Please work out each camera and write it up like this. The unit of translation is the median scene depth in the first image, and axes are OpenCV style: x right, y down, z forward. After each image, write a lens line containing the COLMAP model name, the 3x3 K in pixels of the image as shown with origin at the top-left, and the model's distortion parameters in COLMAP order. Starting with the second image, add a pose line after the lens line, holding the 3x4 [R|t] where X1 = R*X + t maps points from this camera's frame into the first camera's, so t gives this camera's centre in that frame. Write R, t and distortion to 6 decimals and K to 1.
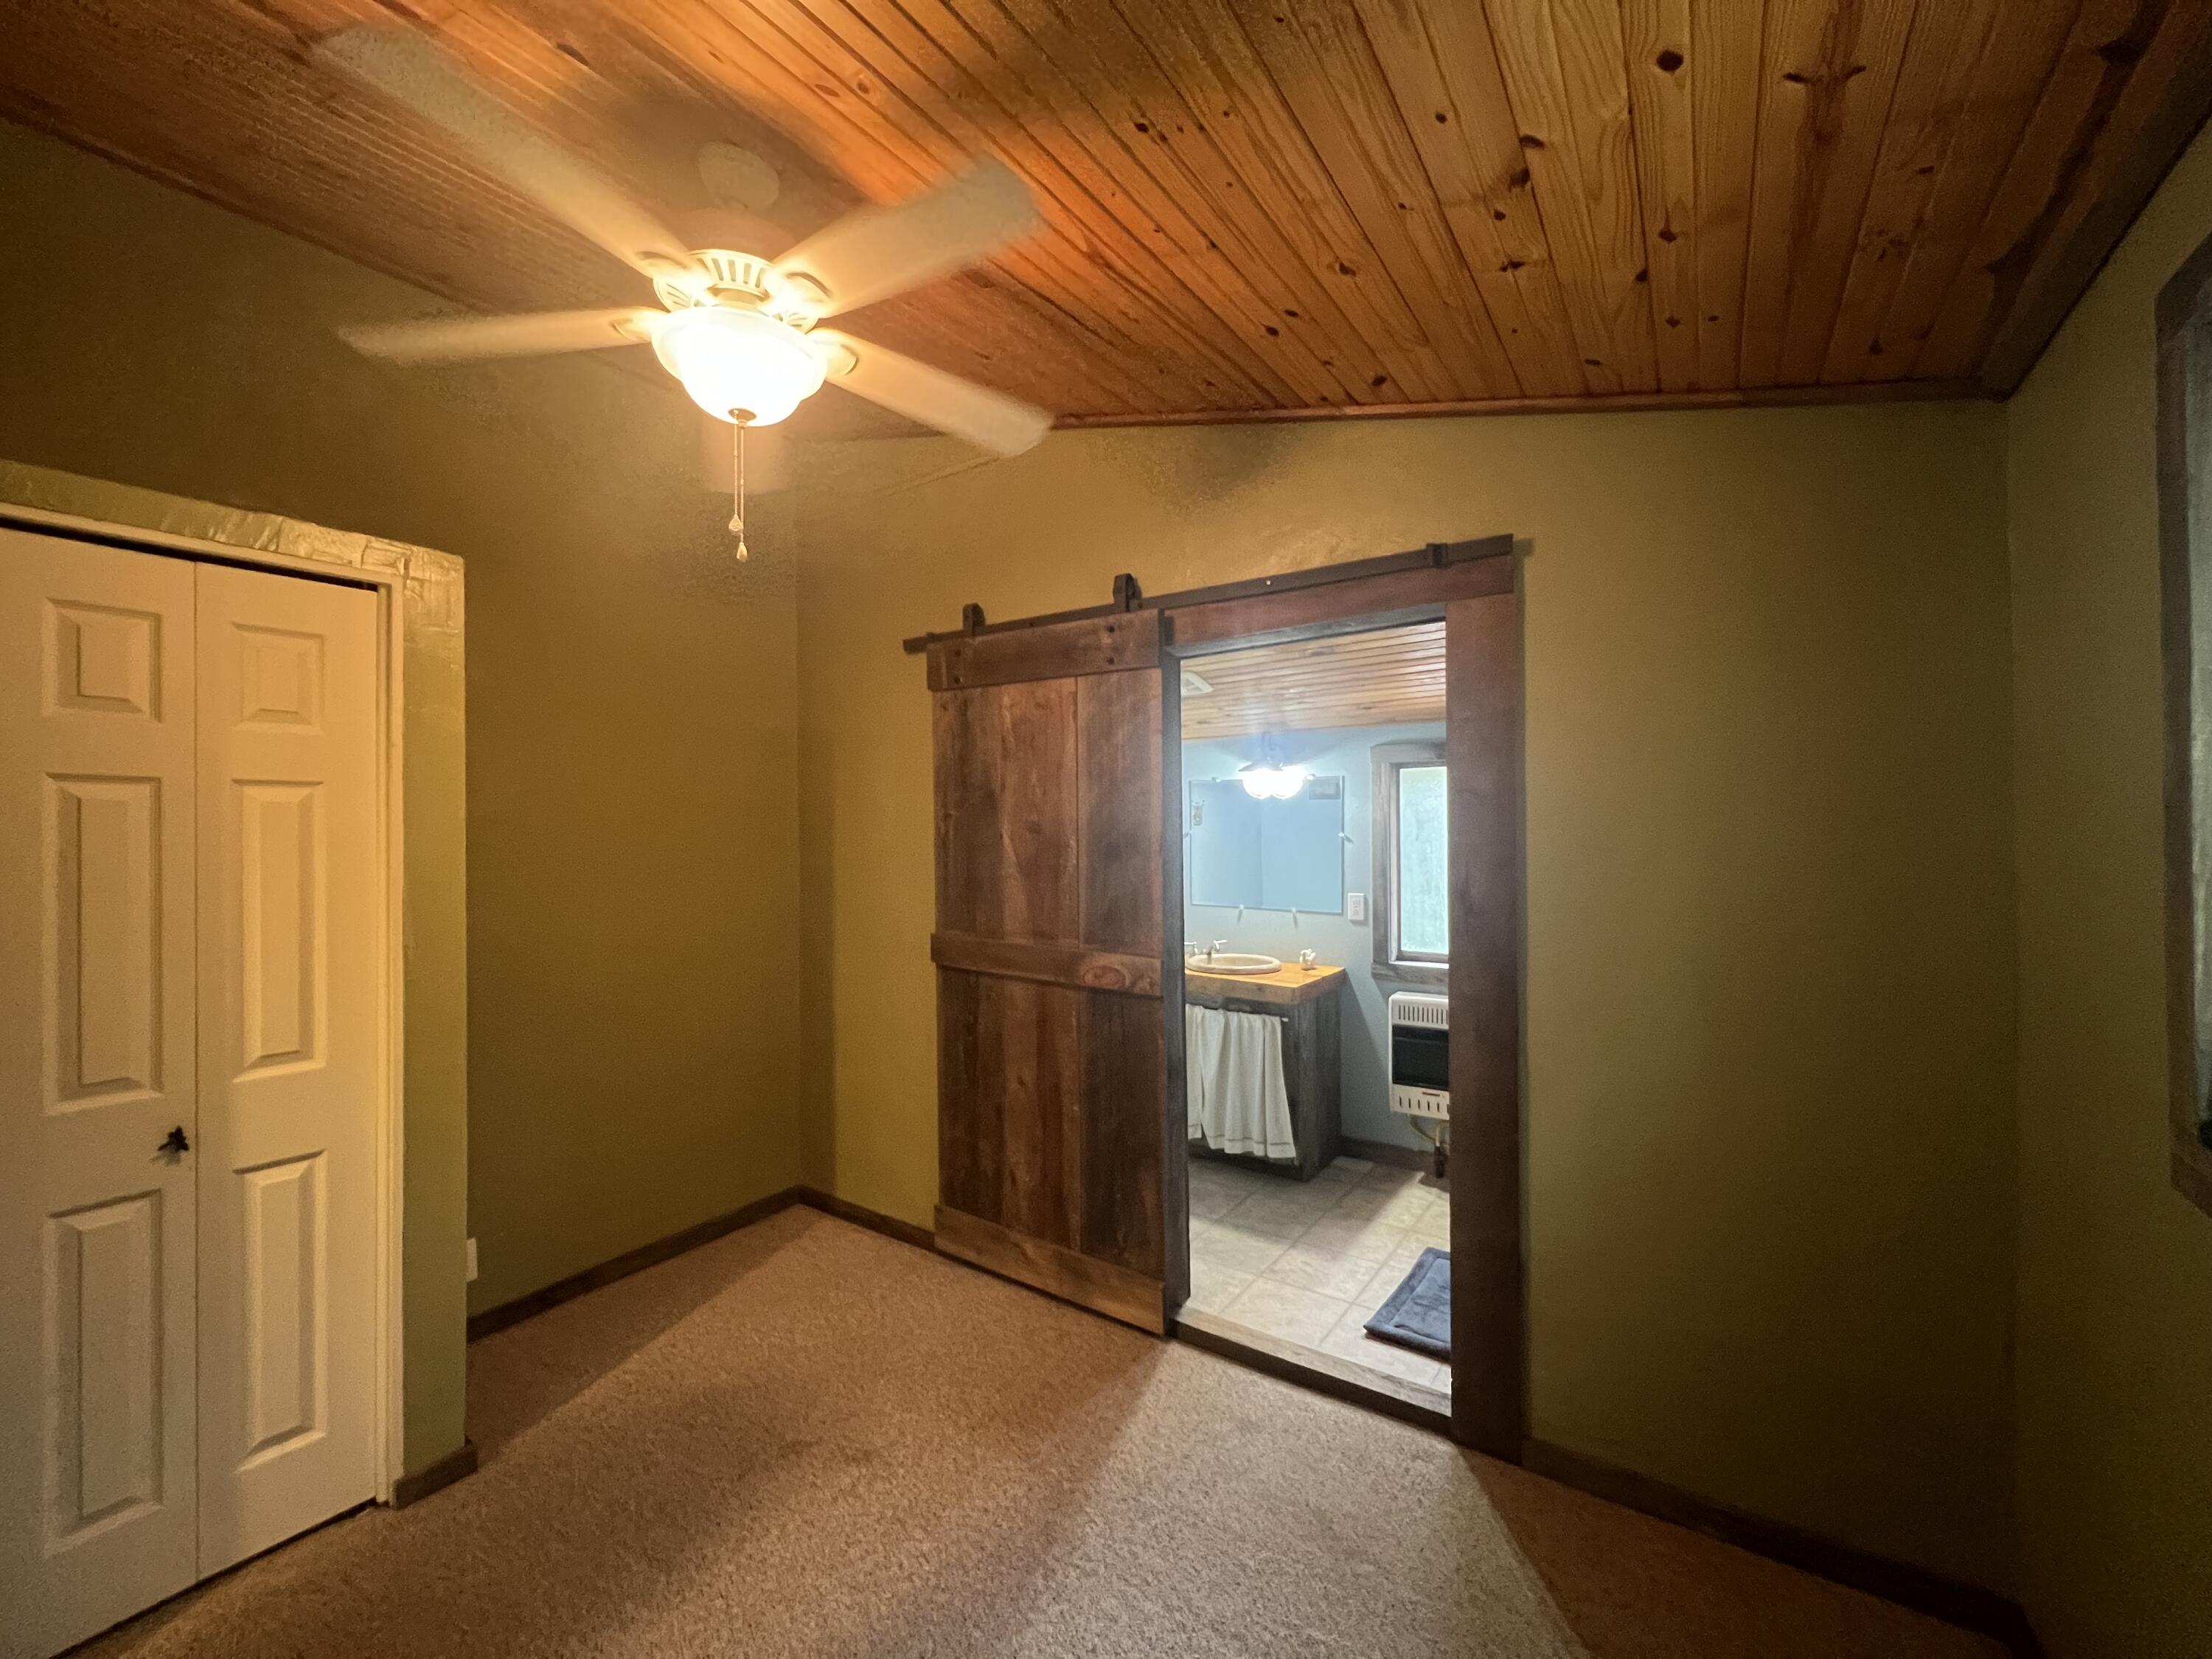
lens RADIAL K [[892.8, 0, 1105.7], [0, 892.8, 821.8], [0, 0, 1]] dist [0.000983, 0.000226]
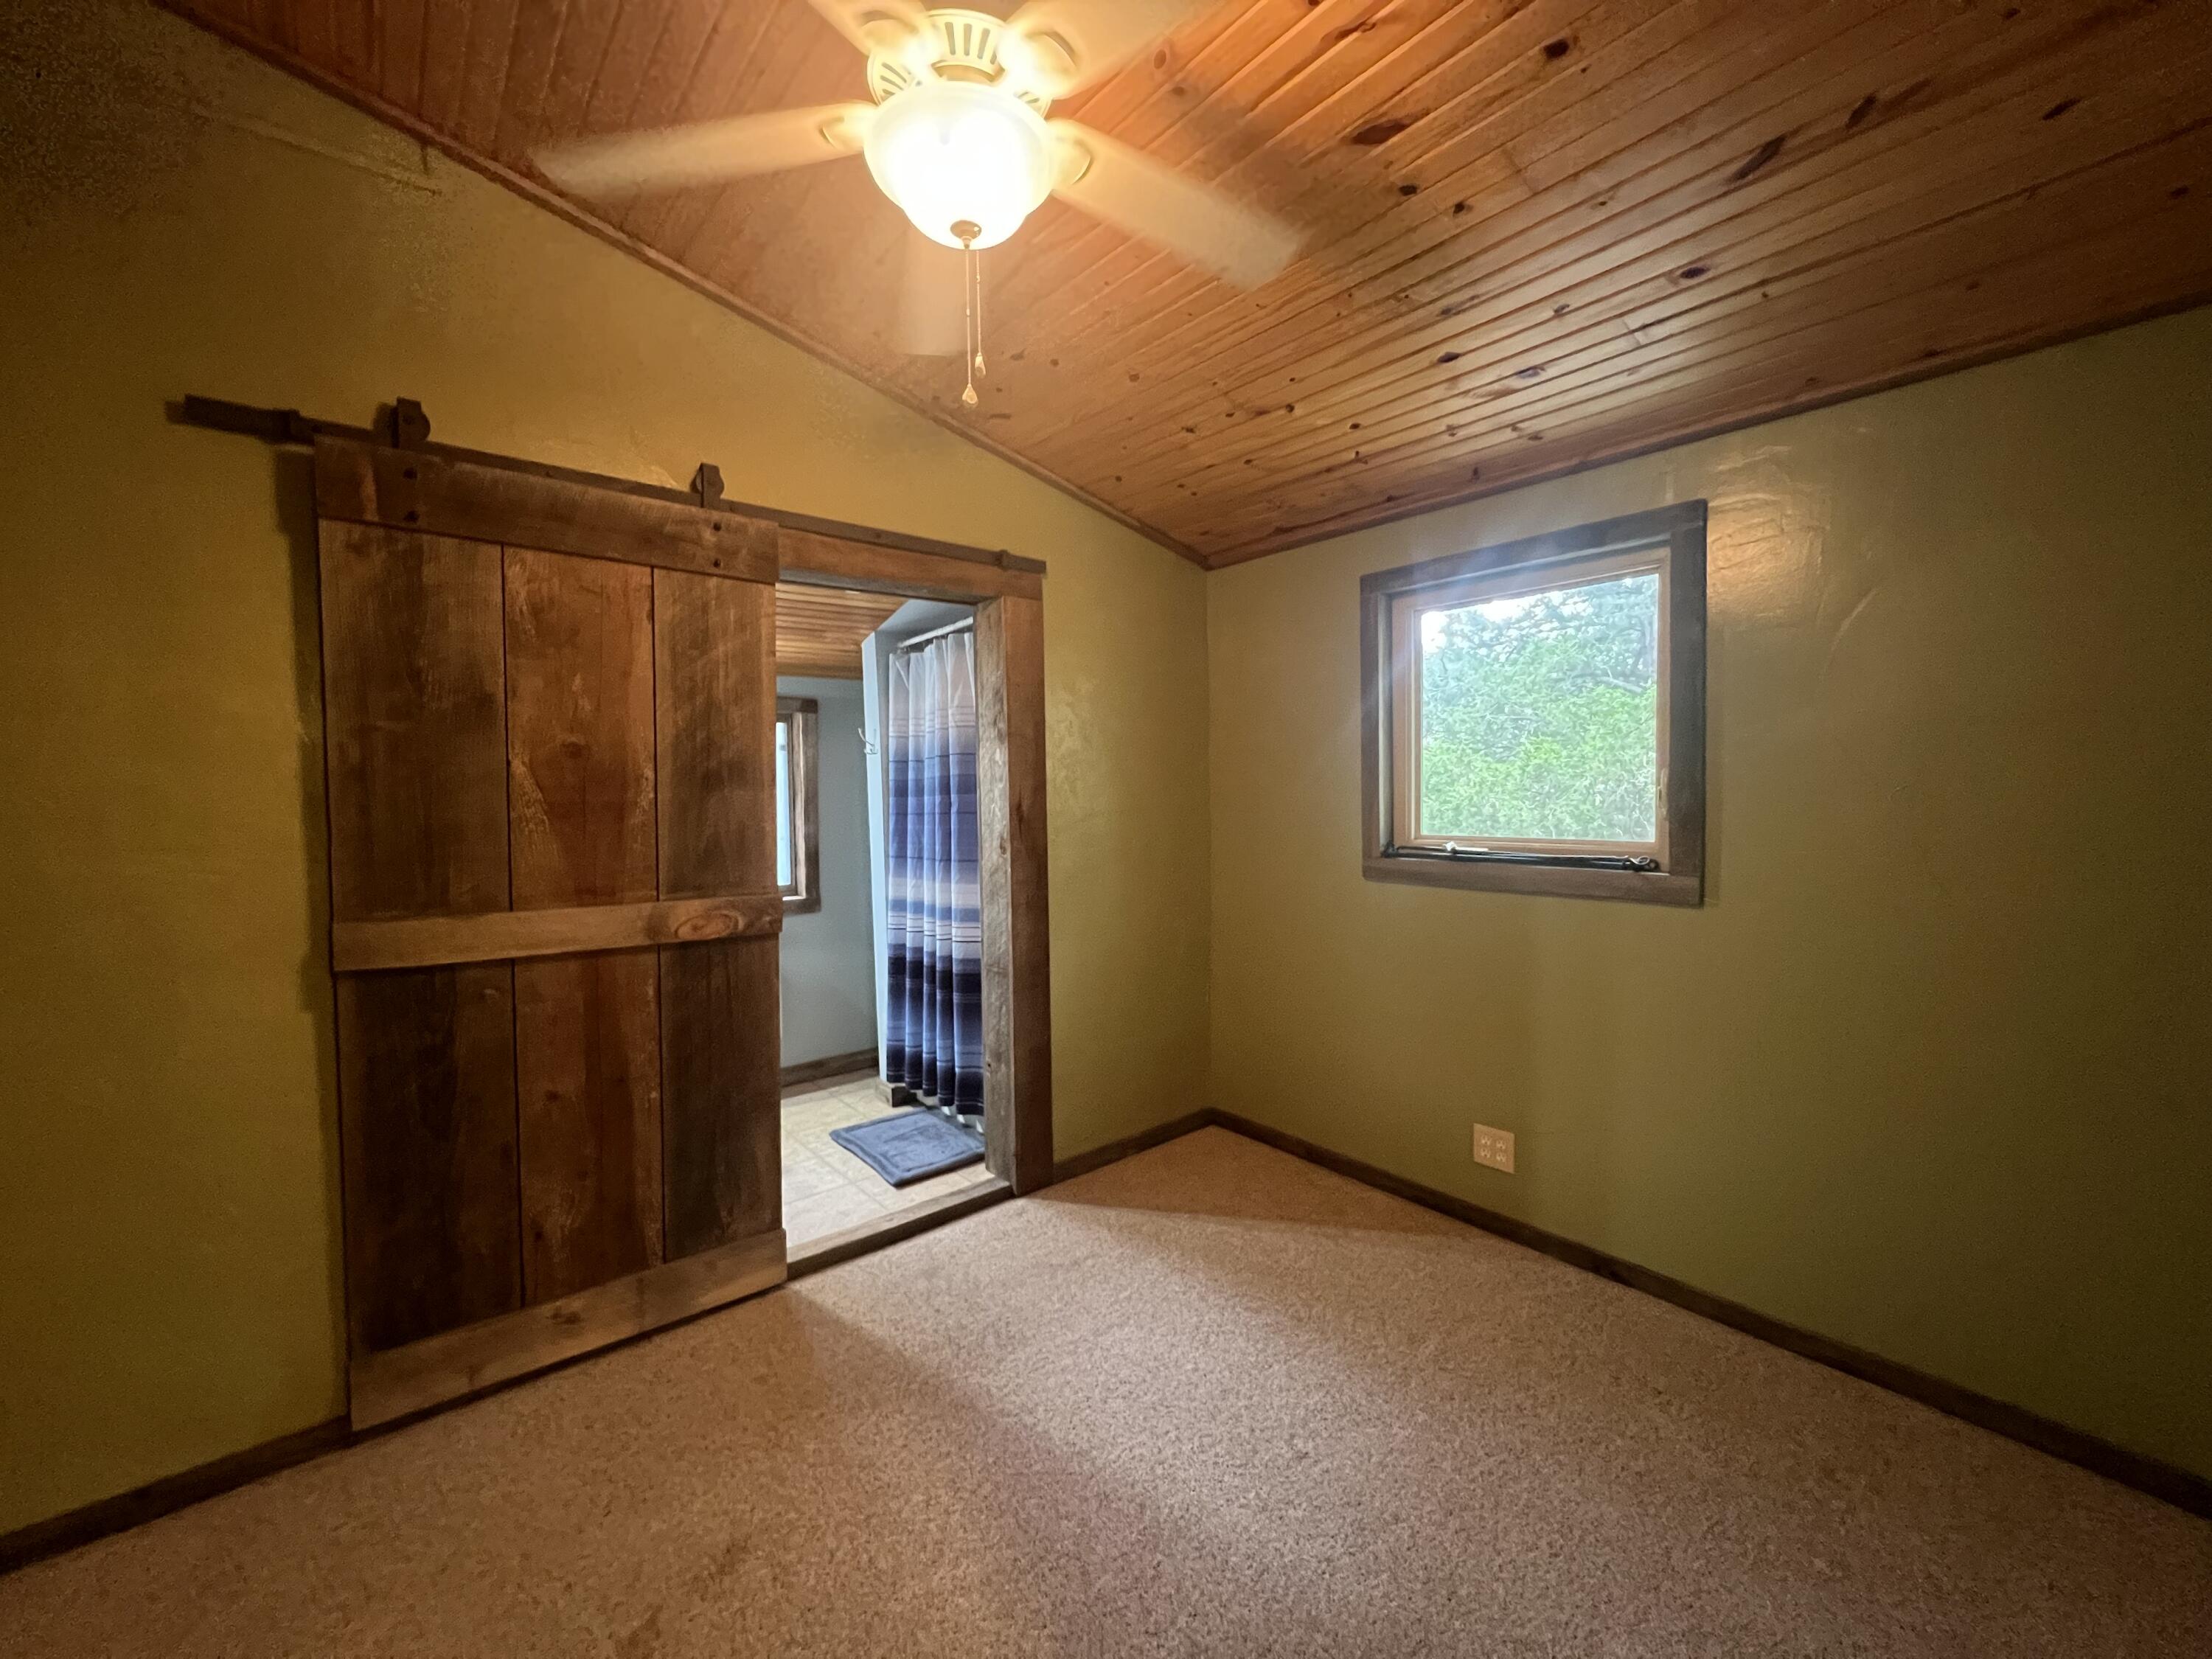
lens RADIAL K [[892.8, 0, 1105.7], [0, 892.8, 821.8], [0, 0, 1]] dist [0.000983, 0.000226]
pose [[0.272187, -0.032151, 0.961707, -0.706438], [0.006335, 0.999480, 0.031621, 0.045535], [-0.962223, -0.002514, 0.272249, 0.377345]]
